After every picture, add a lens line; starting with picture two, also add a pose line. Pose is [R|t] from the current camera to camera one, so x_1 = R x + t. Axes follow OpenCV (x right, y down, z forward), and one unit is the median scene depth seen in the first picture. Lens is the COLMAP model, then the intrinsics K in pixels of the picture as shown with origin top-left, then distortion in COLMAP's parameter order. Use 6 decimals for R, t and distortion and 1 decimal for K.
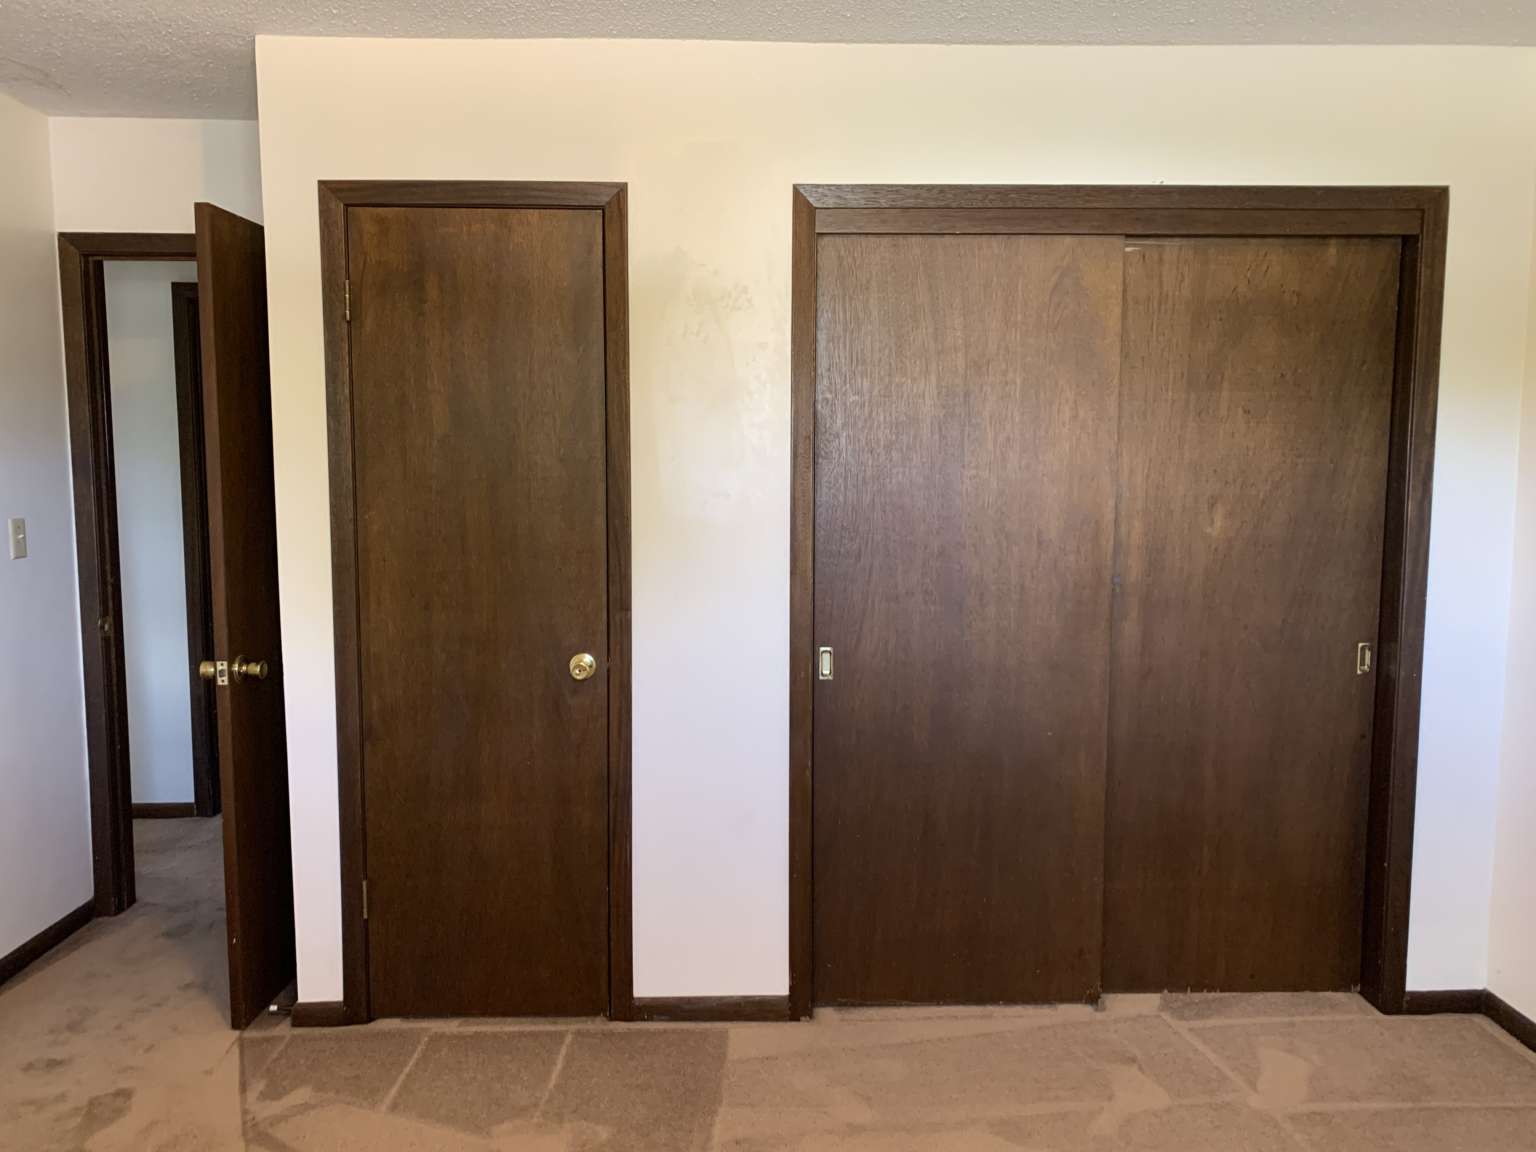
lens RADIAL K [[1167.4, 0, 766.9], [0, 1167.4, 564.4], [0, 0, 1]] dist [0.007395, -0.007296]
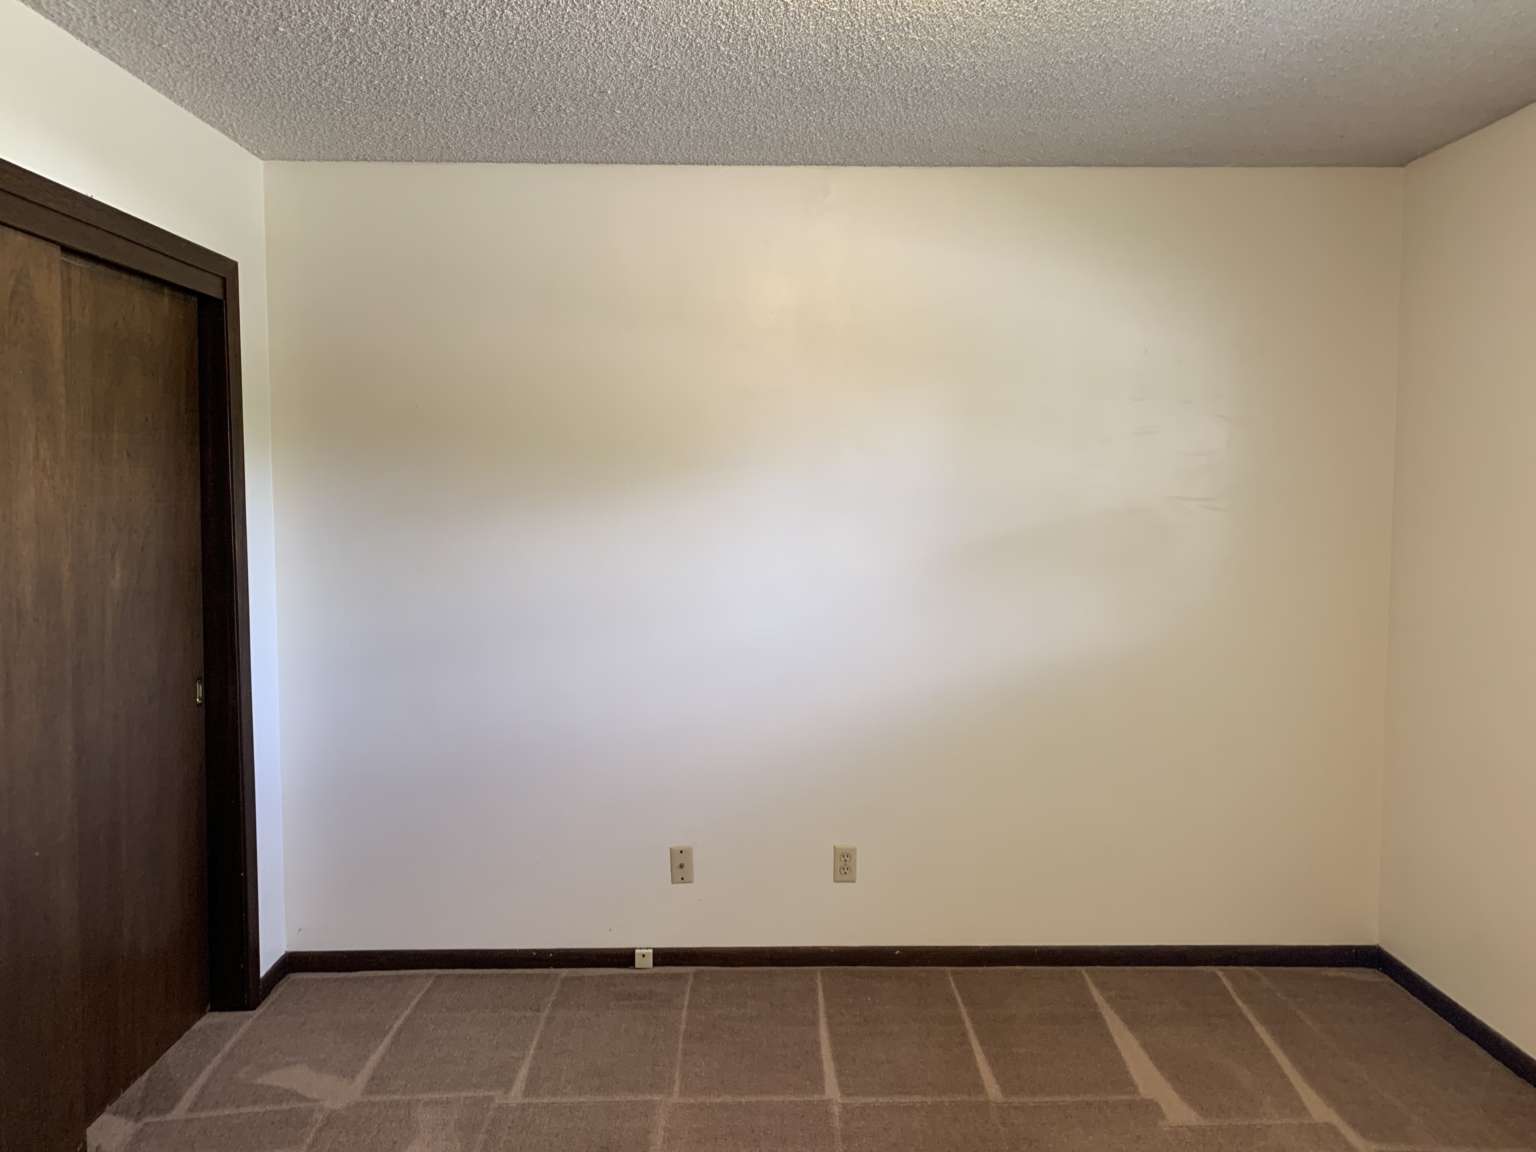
lens RADIAL K [[1167.4, 0, 766.9], [0, 1167.4, 564.4], [0, 0, 1]] dist [0.007395, -0.007296]
pose [[0.000297, -0.068264, 0.997667, -0.541581], [0.093112, 0.993335, 0.067940, -0.058954], [-0.995656, 0.092874, 0.006651, 0.486670]]
